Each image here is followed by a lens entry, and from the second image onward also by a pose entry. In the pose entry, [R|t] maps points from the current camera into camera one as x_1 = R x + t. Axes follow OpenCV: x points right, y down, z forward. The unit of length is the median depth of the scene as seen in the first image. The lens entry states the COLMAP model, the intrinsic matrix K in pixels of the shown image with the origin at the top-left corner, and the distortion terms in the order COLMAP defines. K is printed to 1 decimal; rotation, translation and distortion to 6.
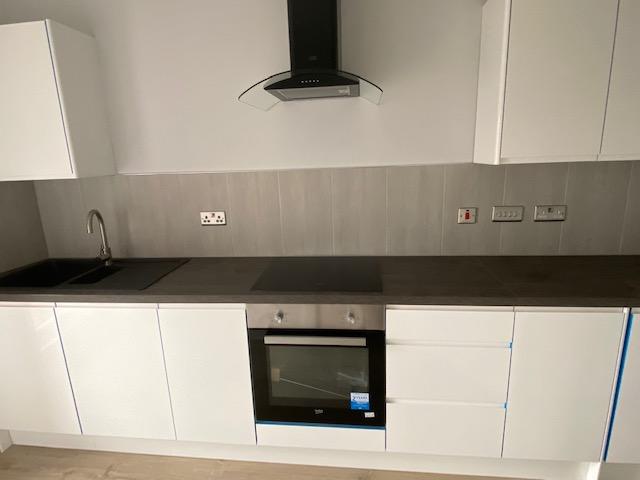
lens RADIAL K [[363.8, 0, 321.2], [0, 363.8, 237.7], [0, 0, 1]] dist [0.008939, -0.001806]
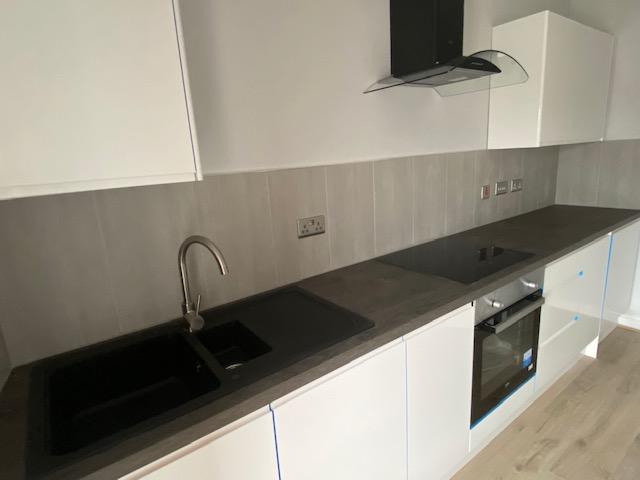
lens RADIAL K [[363.8, 0, 319.4], [0, 363.8, 243.1], [0, 0, 1]] dist [0.008939, -0.001806]
pose [[0.737626, -0.172054, 0.652920, -0.875918], [0.184736, 0.981518, 0.049942, -0.059346], [-0.649446, 0.083779, 0.755778, 0.458471]]
